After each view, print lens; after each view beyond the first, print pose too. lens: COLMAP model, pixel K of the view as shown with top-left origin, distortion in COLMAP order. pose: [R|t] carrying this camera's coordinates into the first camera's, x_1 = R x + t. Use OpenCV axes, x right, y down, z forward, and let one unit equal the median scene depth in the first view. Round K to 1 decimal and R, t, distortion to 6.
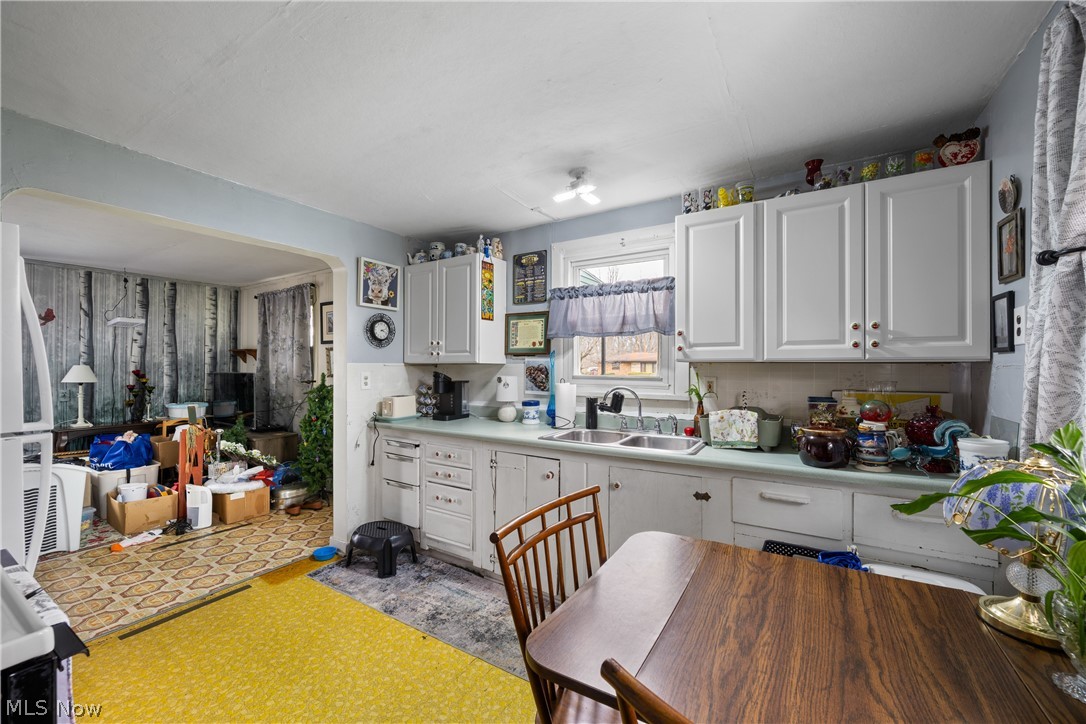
lens RADIAL K [[423.8, 0, 543.6], [0, 423.8, 366.9], [0, 0, 1]] dist [0.000662, 0.000216]
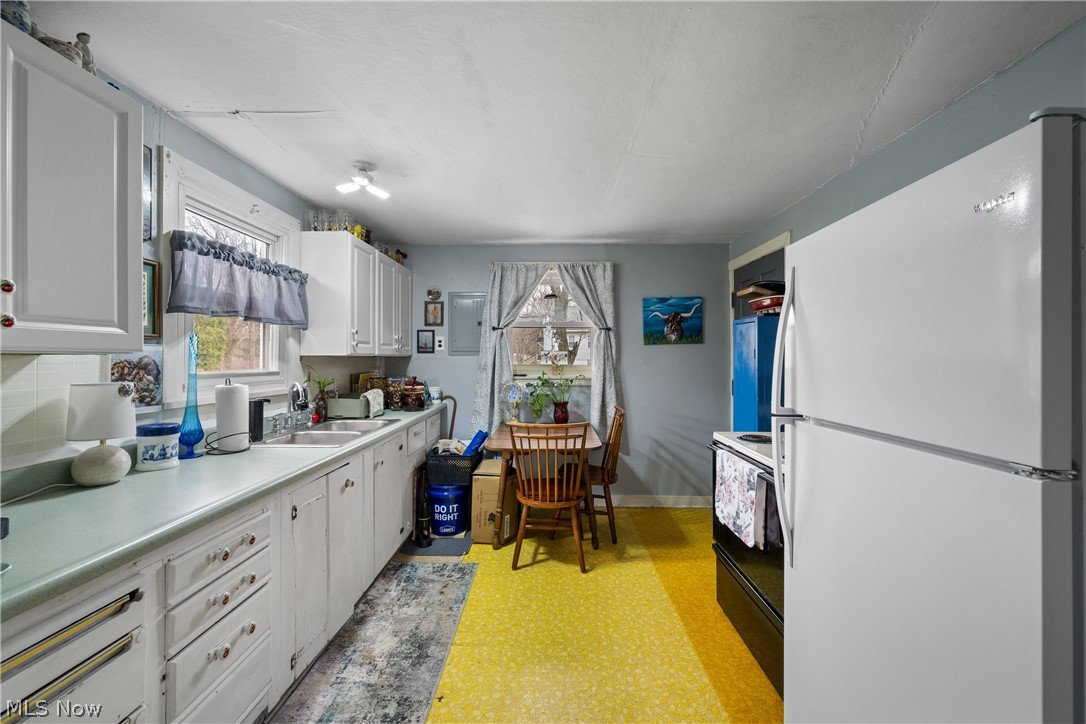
lens RADIAL K [[429.2, 0, 541.1], [0, 429.2, 357.1], [0, 0, 1]] dist [0.001687, 0.000188]
pose [[-0.509529, 0.000637, 0.860453, -0.742378], [0.001385, 0.999999, 0.000080, -0.004796], [-0.860452, 0.001233, -0.509530, 0.860851]]
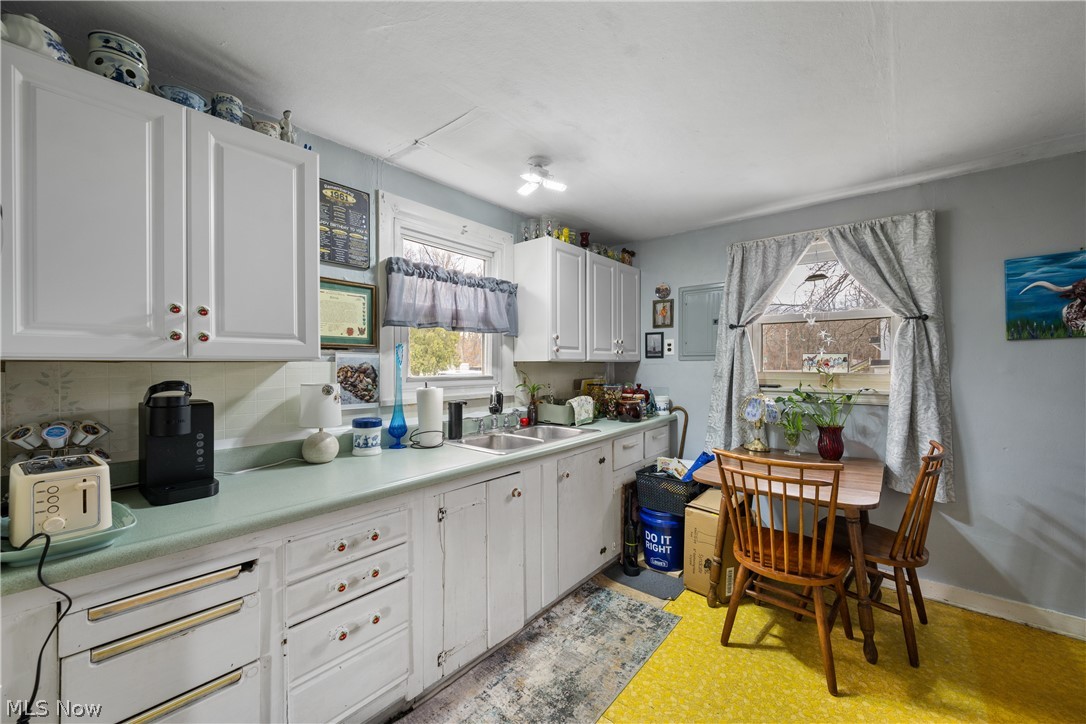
lens RADIAL K [[423.8, 0, 543.6], [0, 423.8, 366.9], [0, 0, 1]] dist [0.000662, 0.000216]
pose [[0.138548, -0.009167, 0.990313, -0.637385], [0.003489, 0.999955, 0.008768, -0.004771], [-0.990350, 0.002240, 0.138574, 0.640471]]
